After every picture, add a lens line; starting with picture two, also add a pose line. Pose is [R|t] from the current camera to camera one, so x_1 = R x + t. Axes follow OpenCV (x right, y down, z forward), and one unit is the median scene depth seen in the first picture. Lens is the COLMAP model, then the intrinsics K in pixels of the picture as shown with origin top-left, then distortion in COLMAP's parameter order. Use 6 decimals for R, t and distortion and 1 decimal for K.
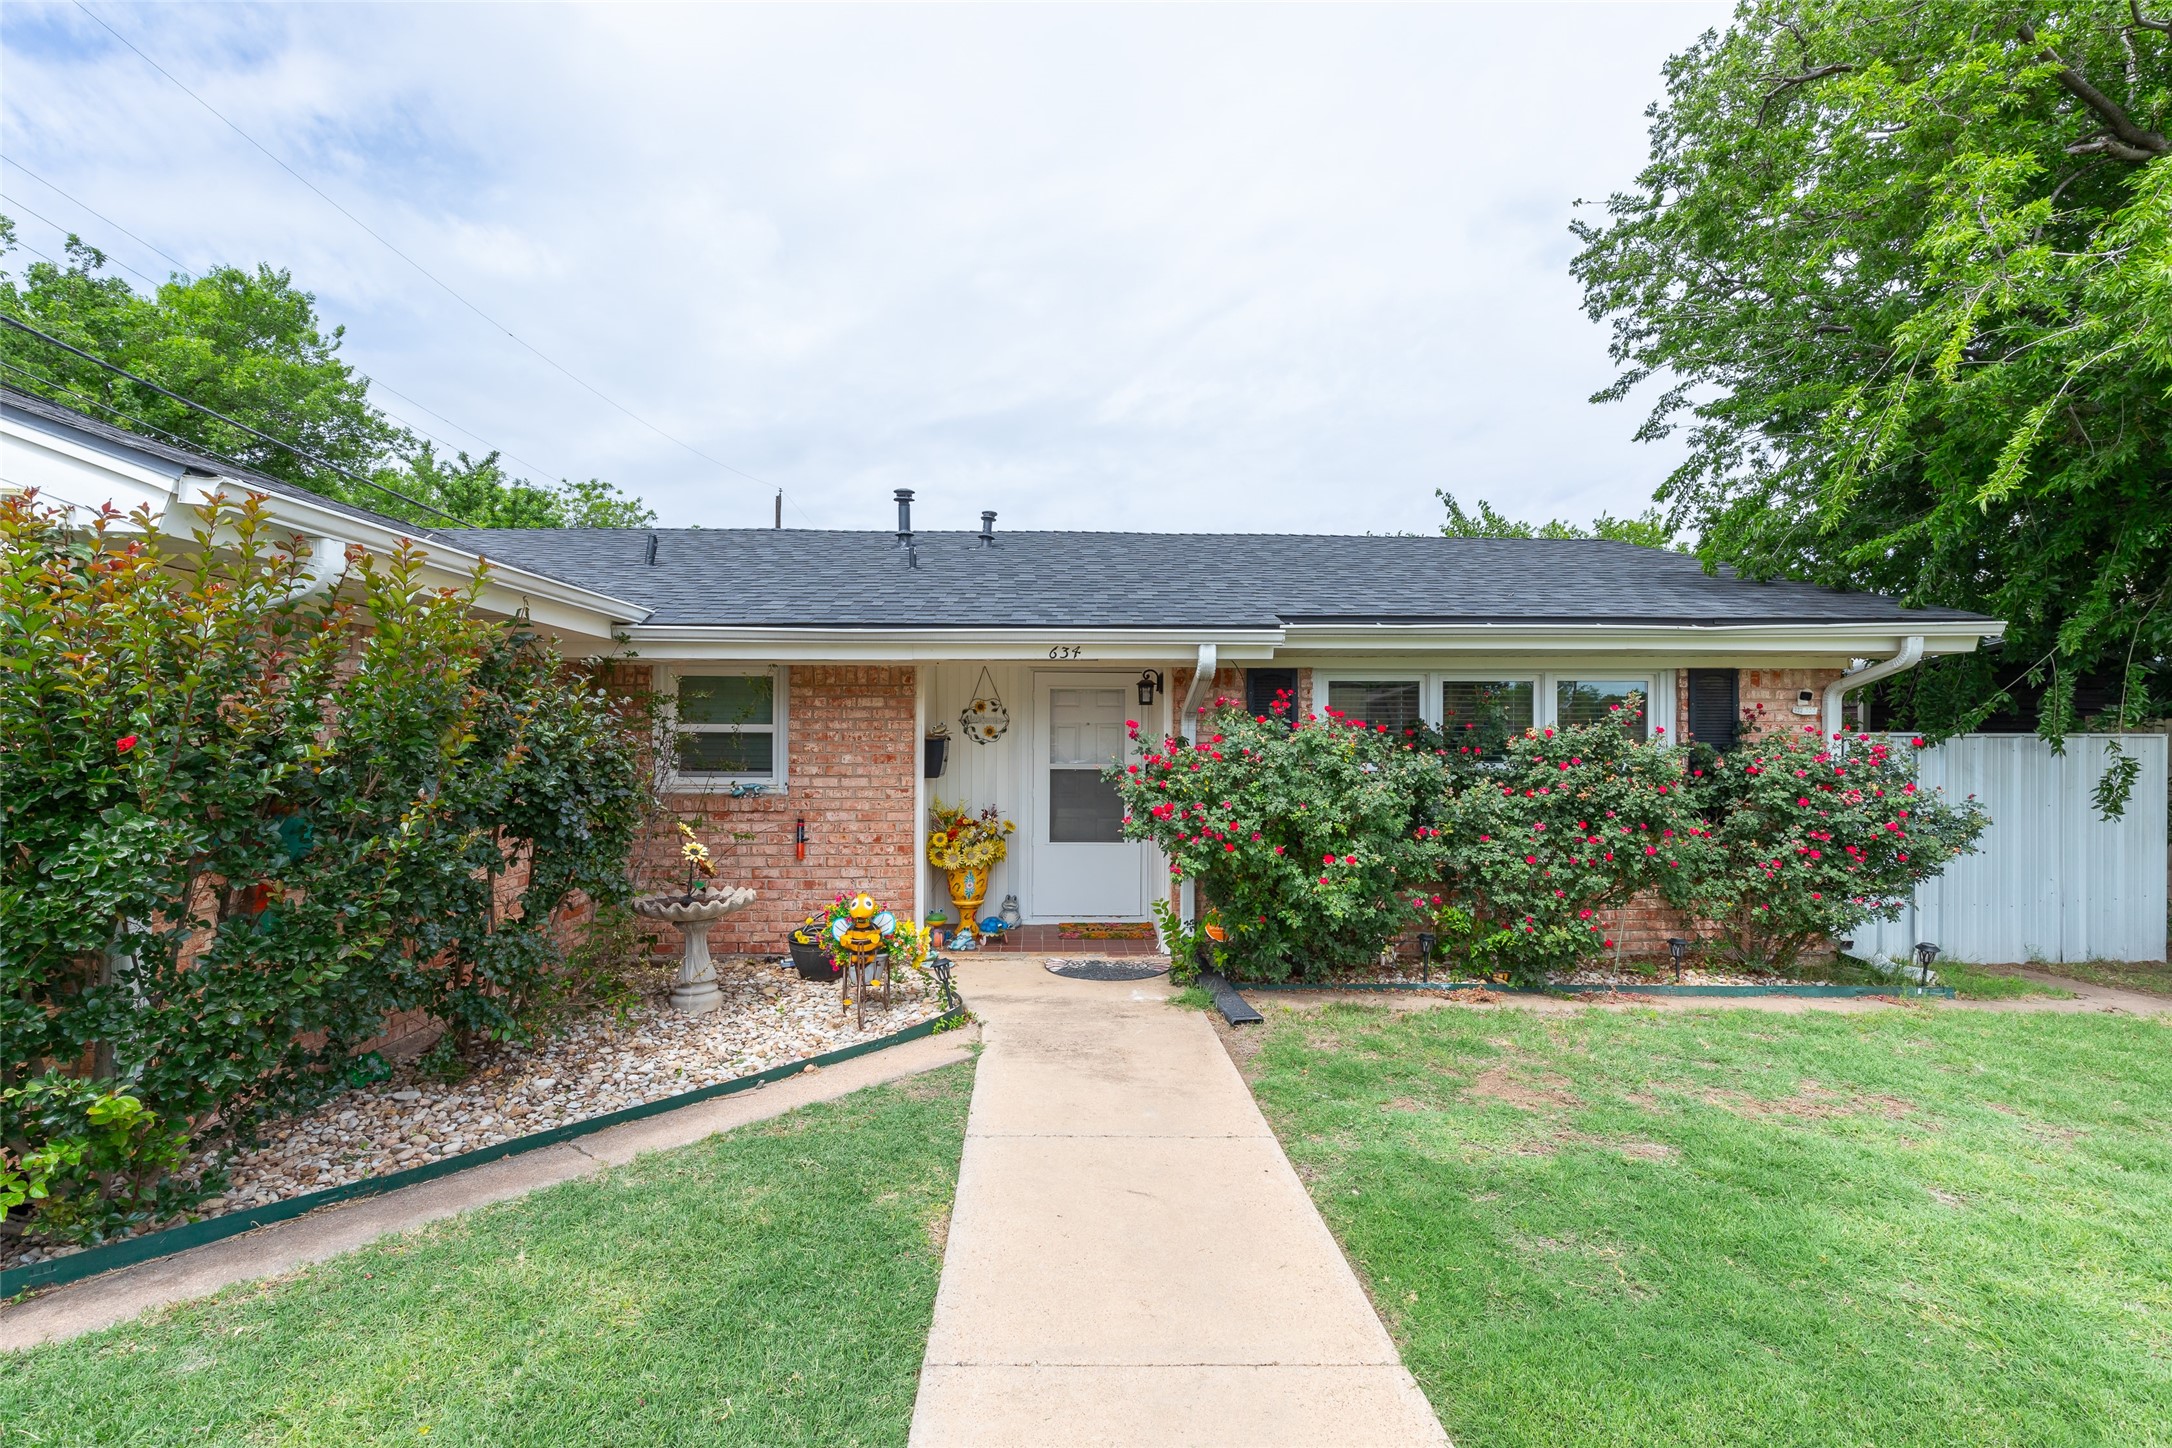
lens RADIAL K [[1010.0, 0, 1087.7], [0, 1010.0, 739.3], [0, 0, 1]] dist [0.000922, -0.000336]
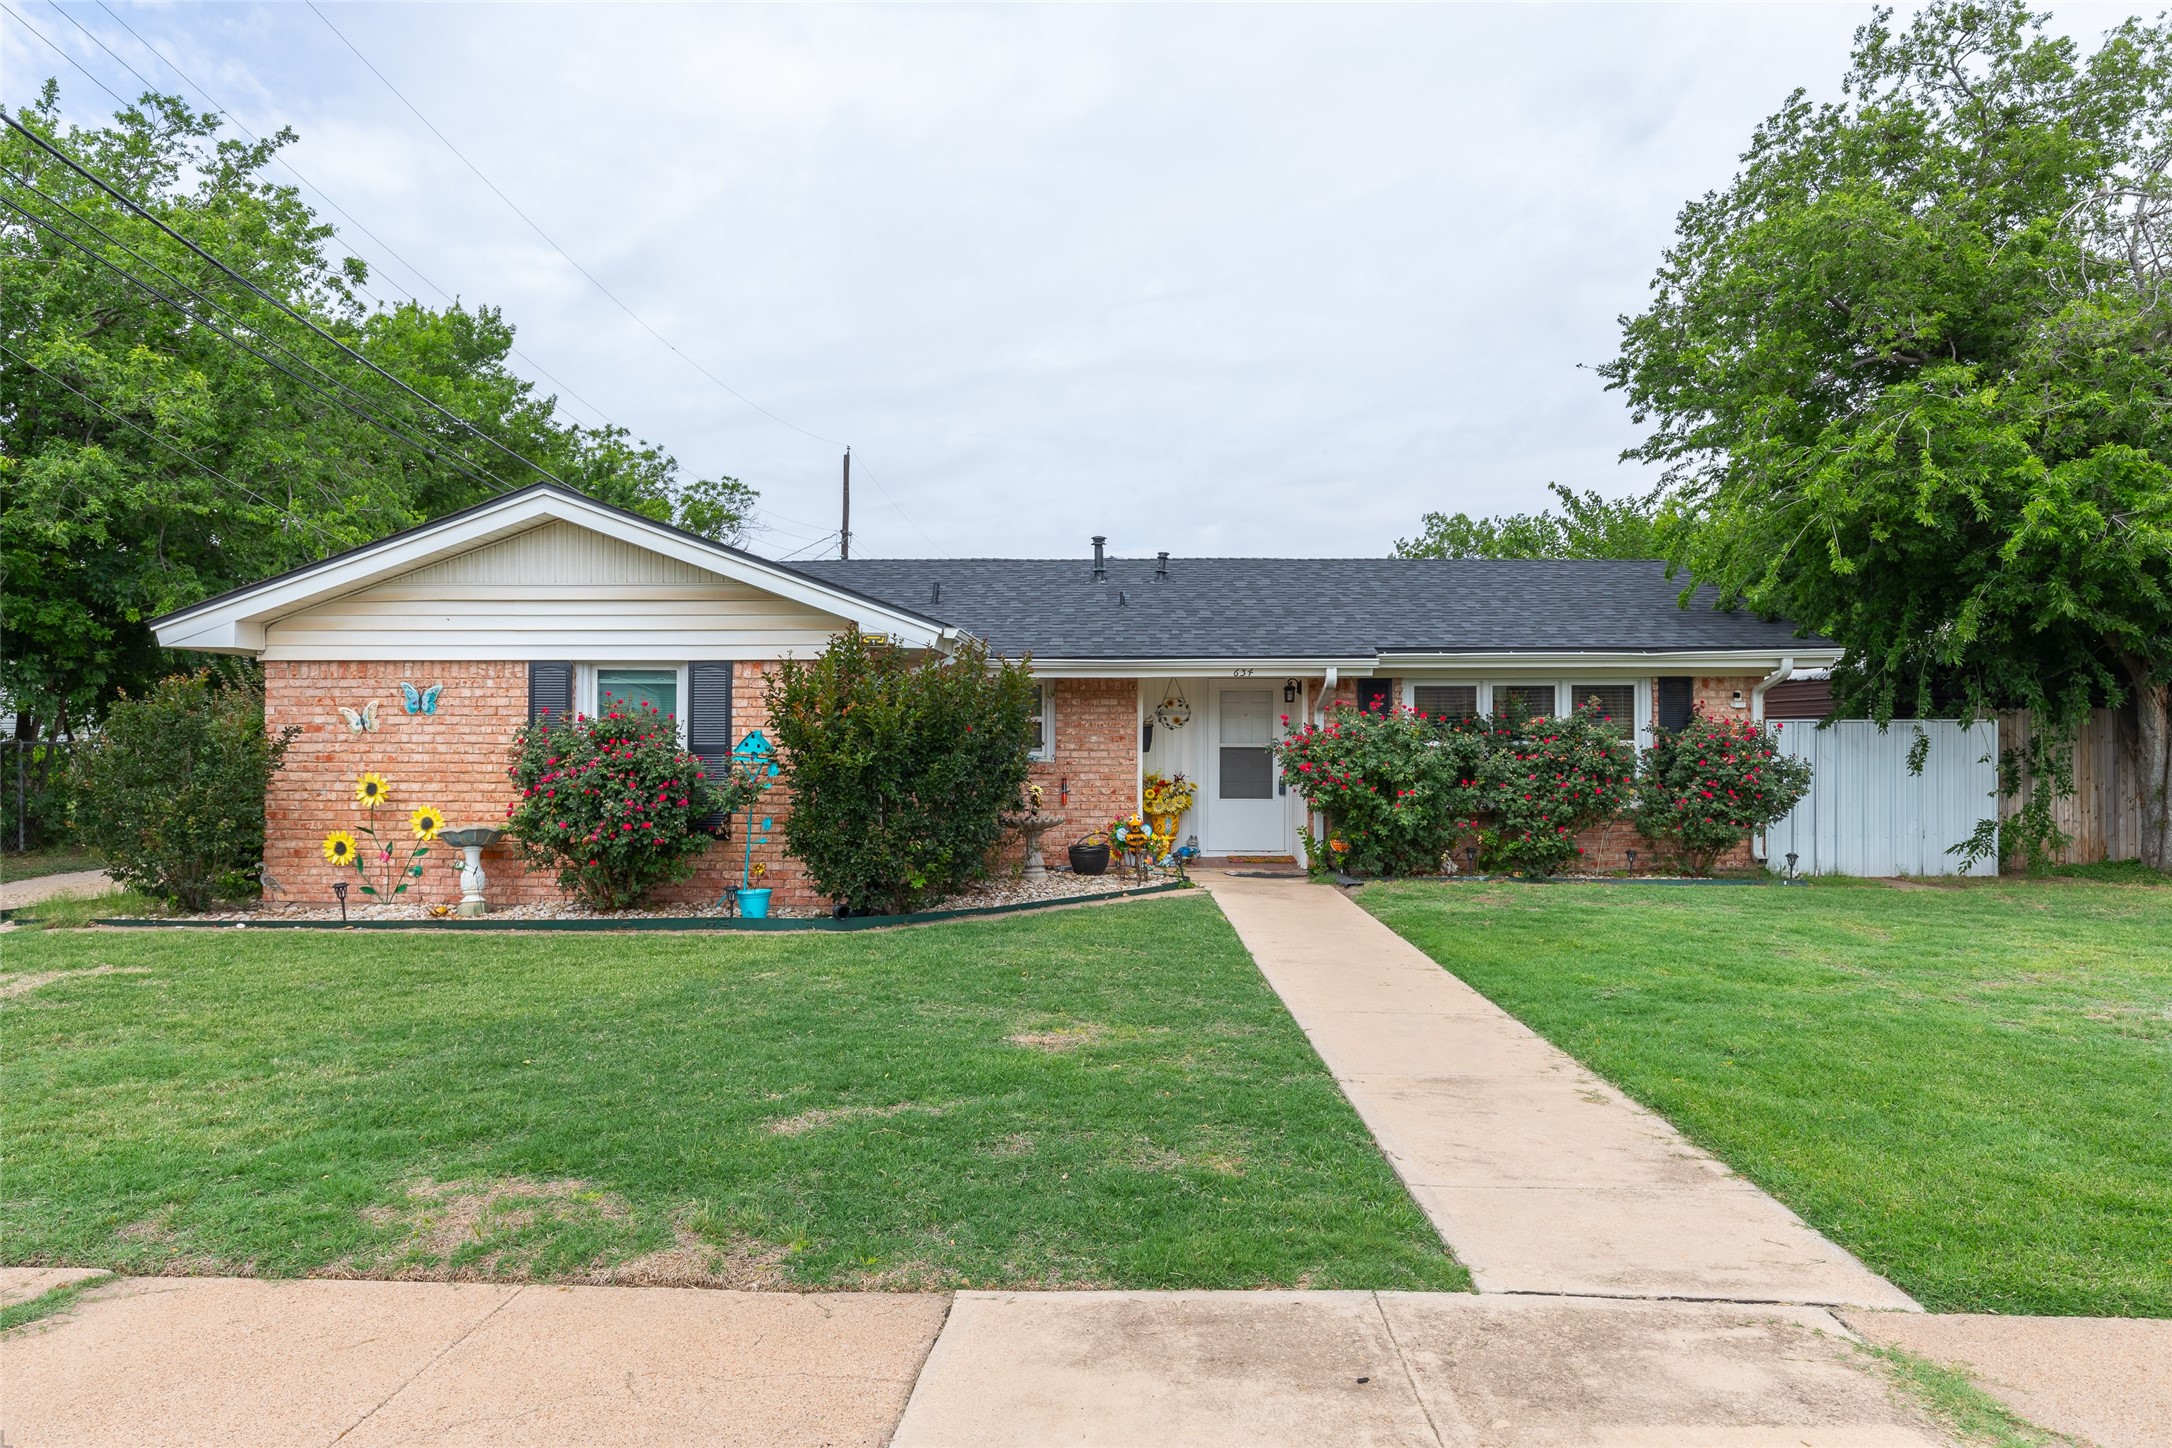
lens RADIAL K [[1375.8, 0, 1092.0], [0, 1375.8, 731.2], [0, 0, 1]] dist [-0.005535, -0.013005]
pose [[0.998426, -0.002897, -0.056012, -0.130645], [0.003054, 0.999992, 0.002708, 0.002156], [0.056004, -0.002874, 0.998426, -1.132026]]
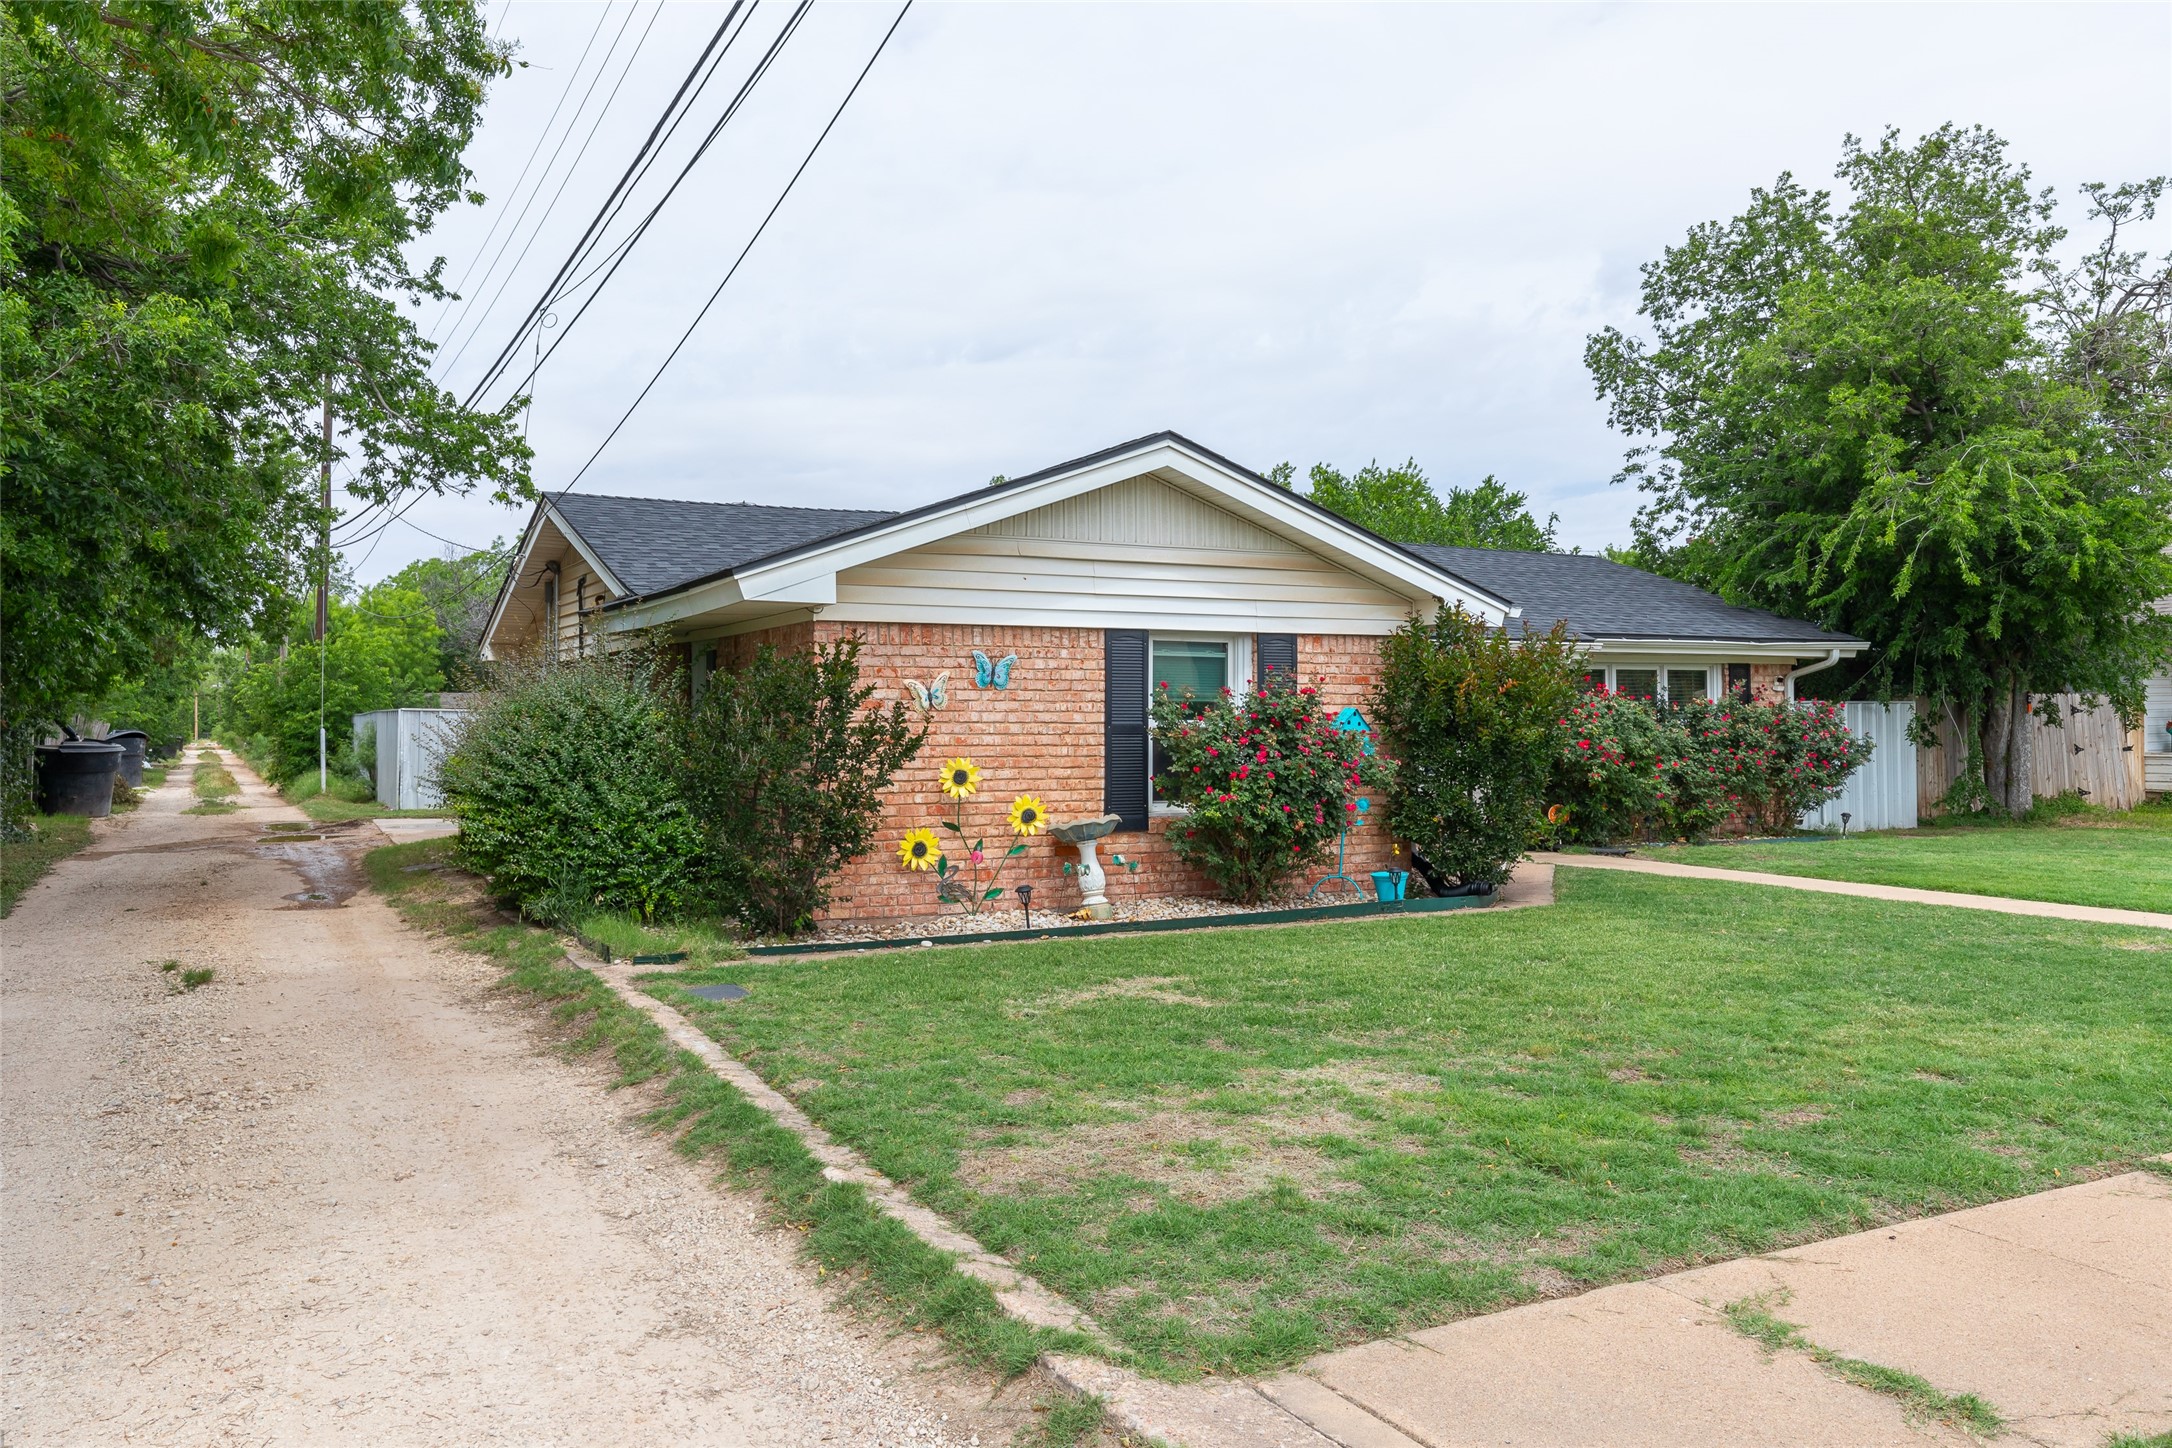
lens RADIAL K [[1681.2, 0, 1079.1], [0, 1681.2, 669.3], [0, 0, 1]] dist [-0.055718, -0.004532]
pose [[0.904238, 0.007806, 0.426958, -1.678444], [0.003254, 0.999678, -0.025167, 0.007522], [-0.427017, 0.024146, 0.903921, -1.121444]]
